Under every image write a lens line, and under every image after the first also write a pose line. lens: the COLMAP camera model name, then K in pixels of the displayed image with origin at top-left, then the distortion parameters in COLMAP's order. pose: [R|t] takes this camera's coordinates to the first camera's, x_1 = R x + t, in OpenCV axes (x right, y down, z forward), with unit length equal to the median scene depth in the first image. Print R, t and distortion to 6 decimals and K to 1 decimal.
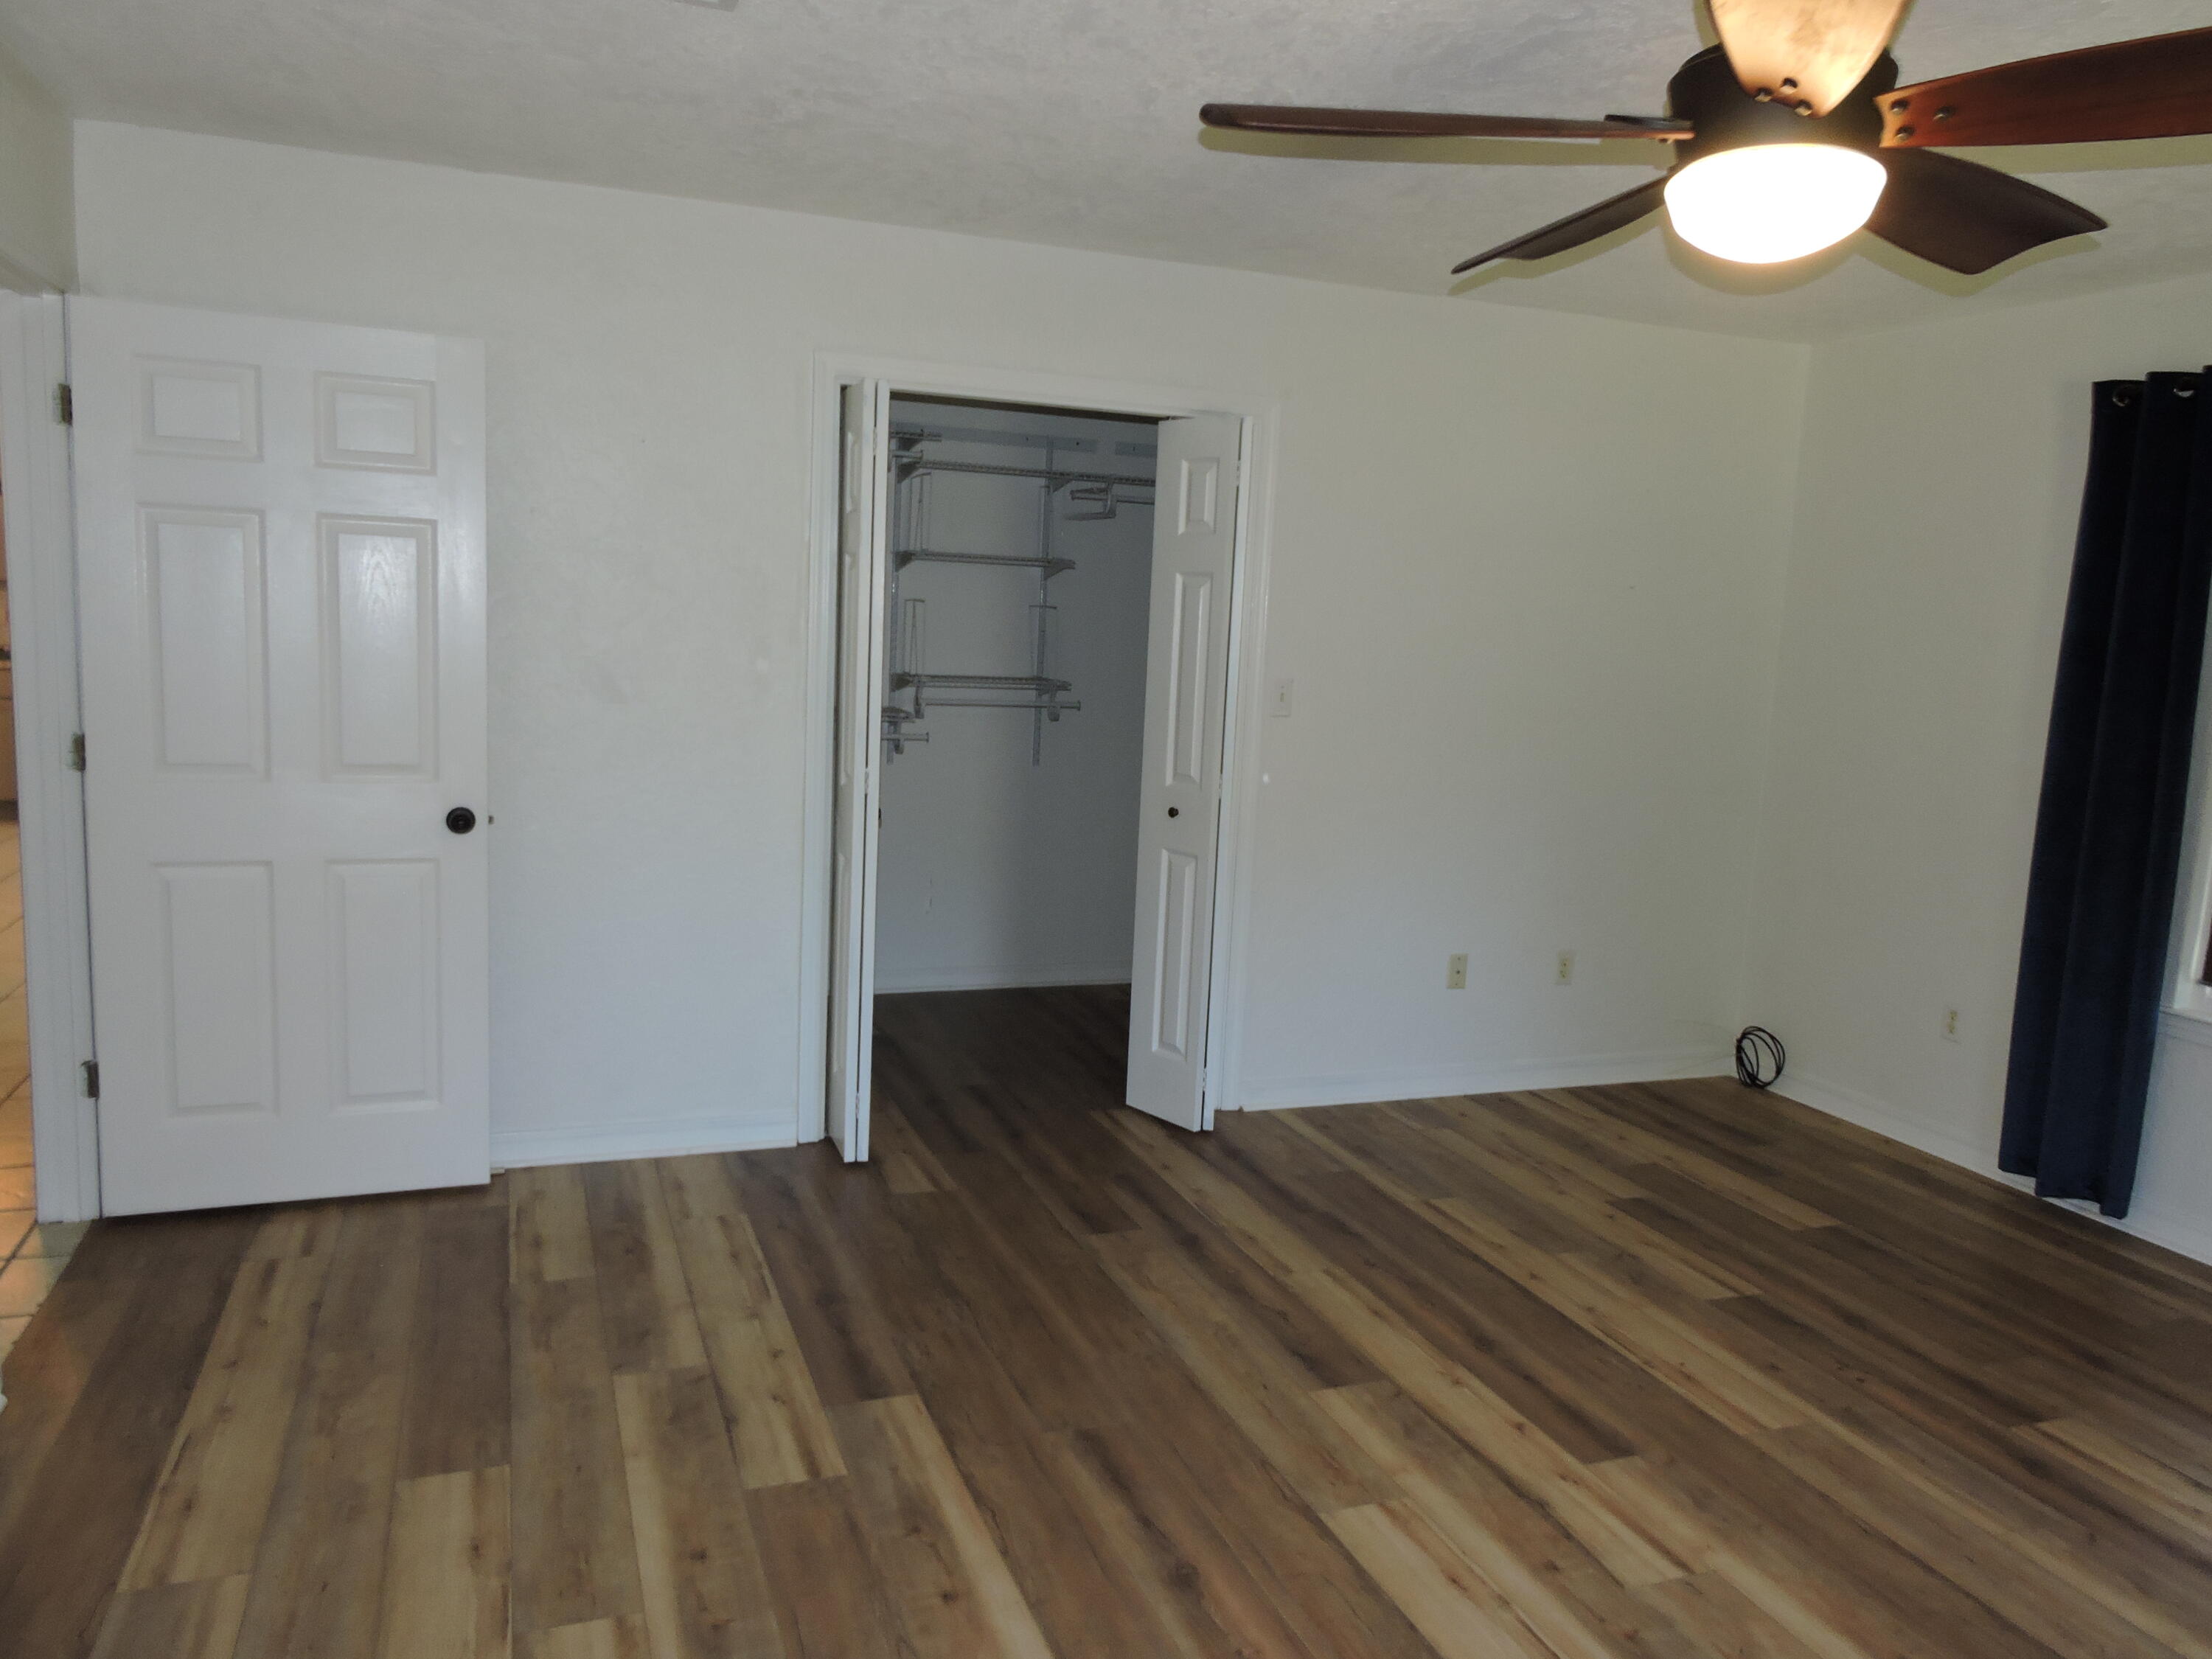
lens RADIAL K [[1584.1, 0, 1106.0], [0, 1584.1, 829.5], [0, 0, 1]] dist [0.002643, -0.008915]
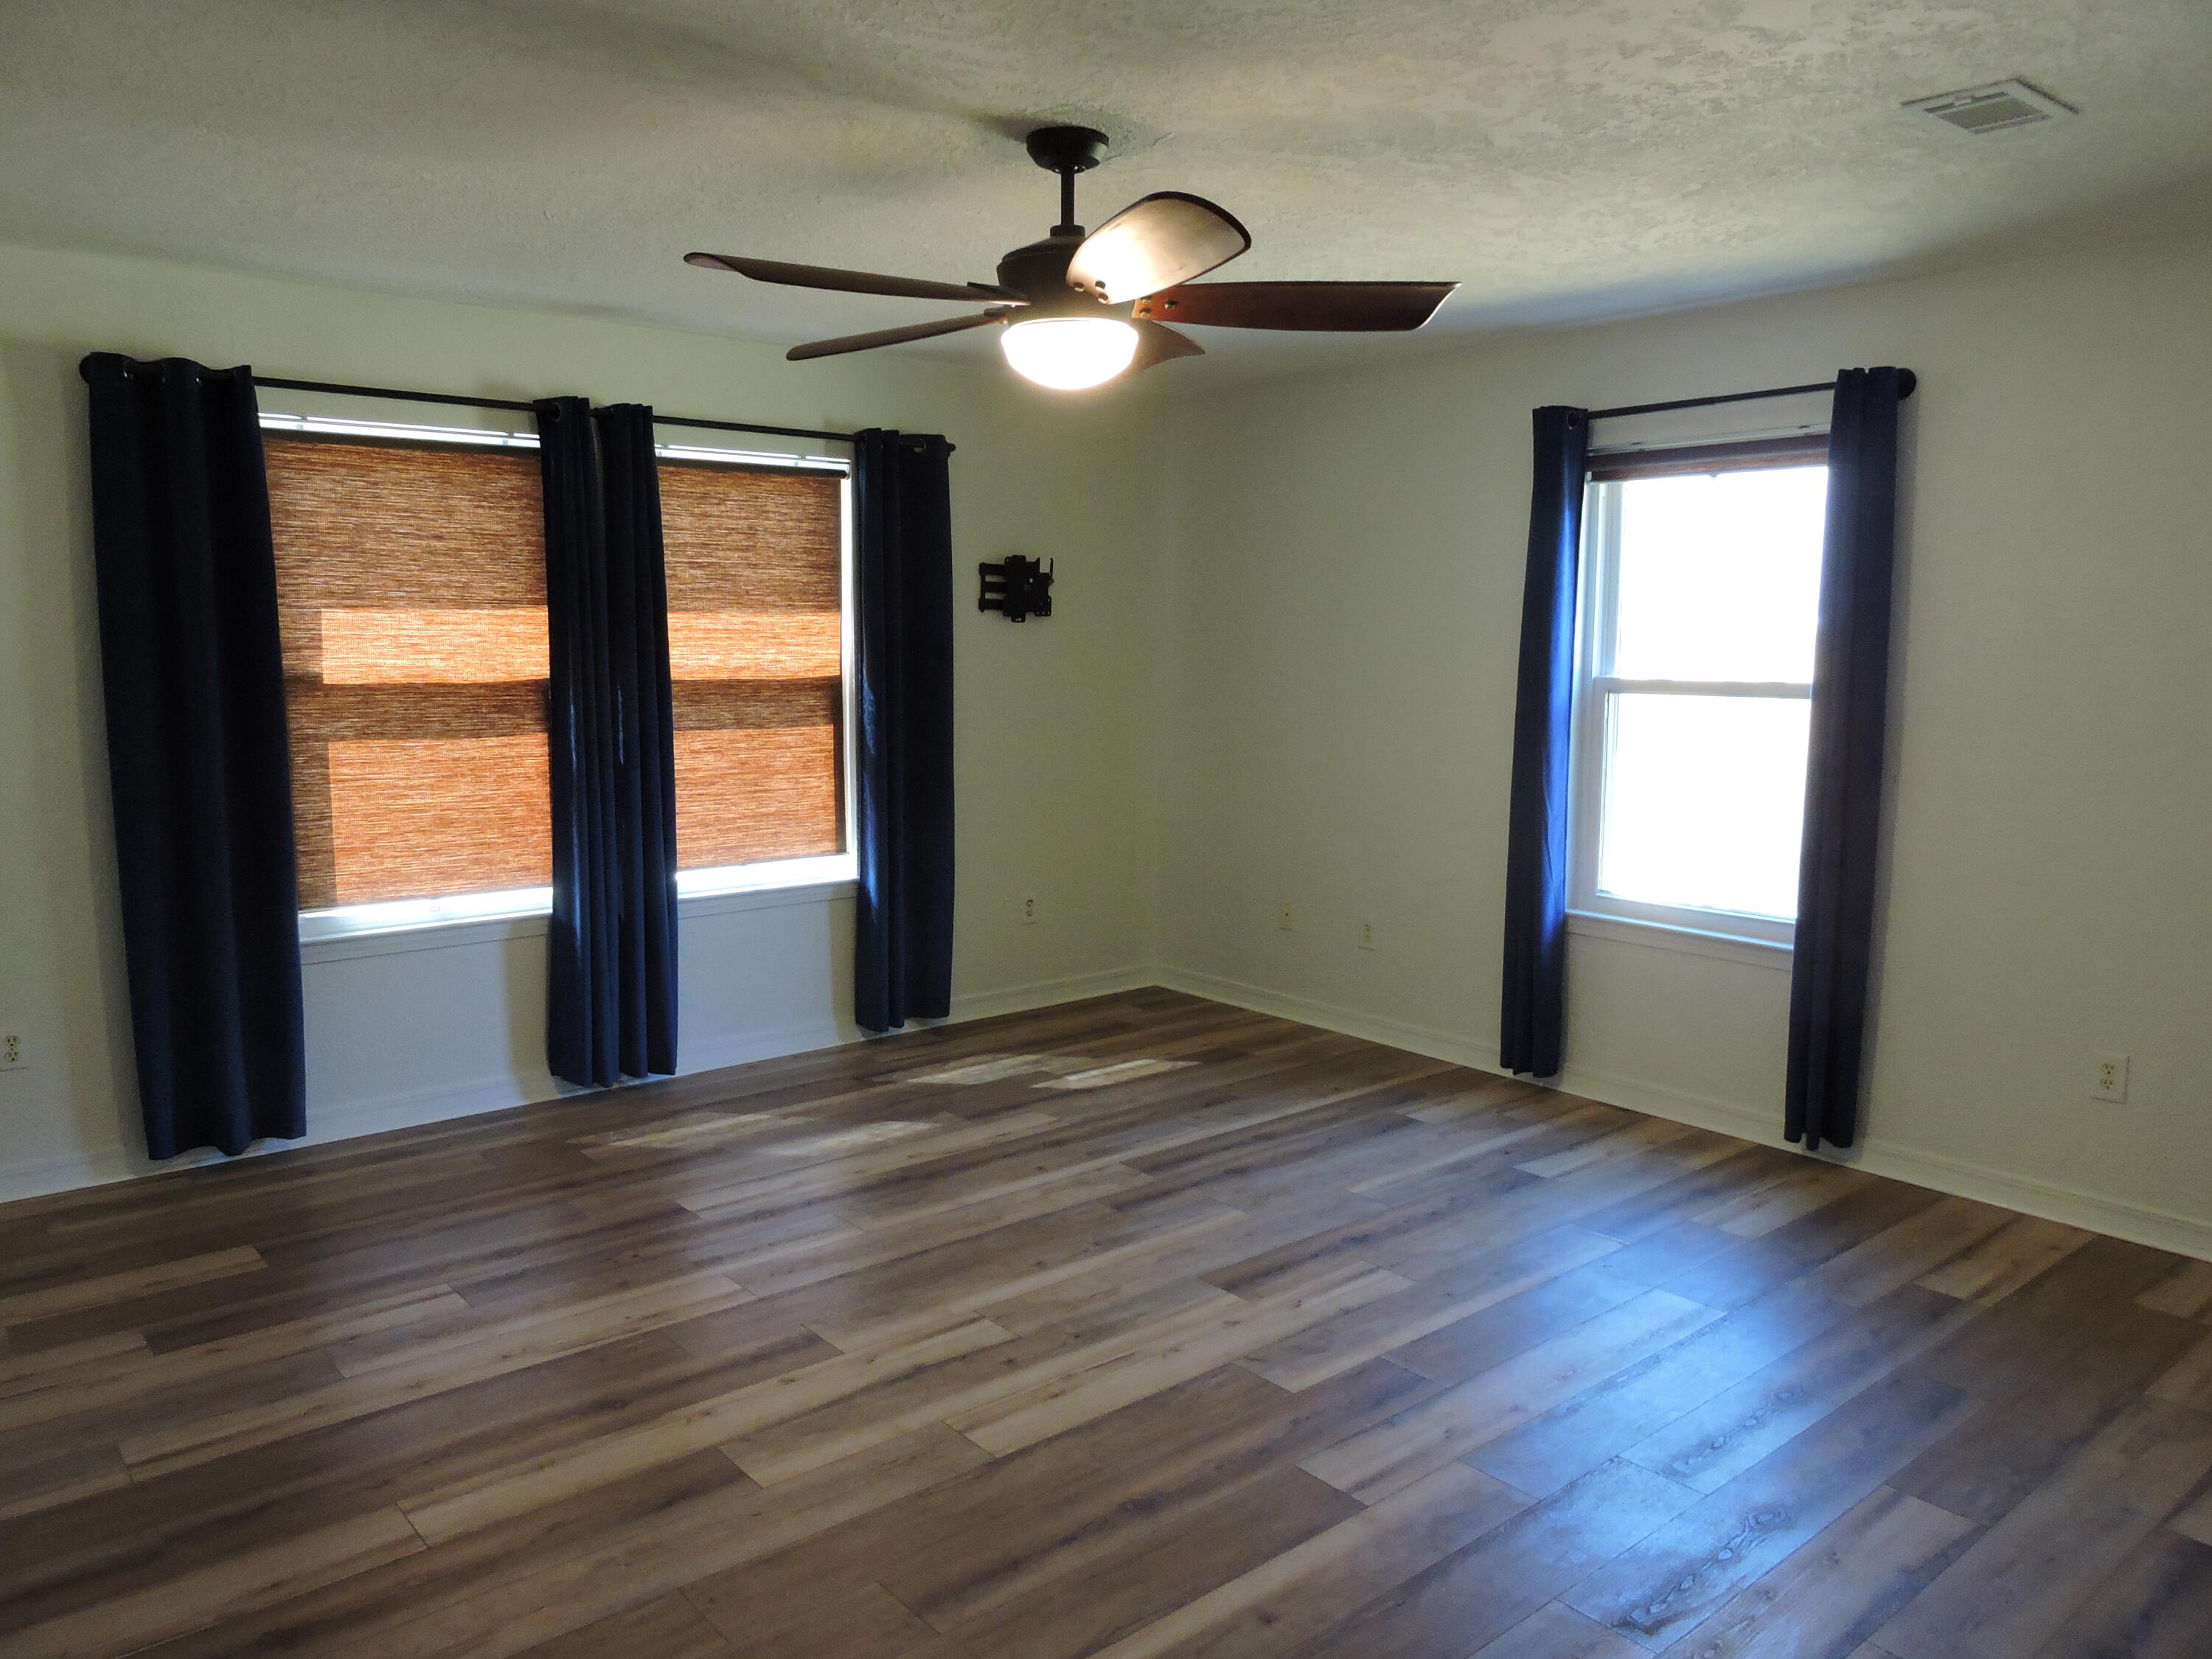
lens RADIAL K [[1584.1, 0, 1106.0], [0, 1584.1, 829.5], [0, 0, 1]] dist [0.002643, -0.008915]
pose [[-0.335744, -0.166198, 0.927176, -0.753427], [0.103611, 0.971823, 0.211720, -0.194022], [-0.936238, 0.167149, -0.309063, 1.077522]]
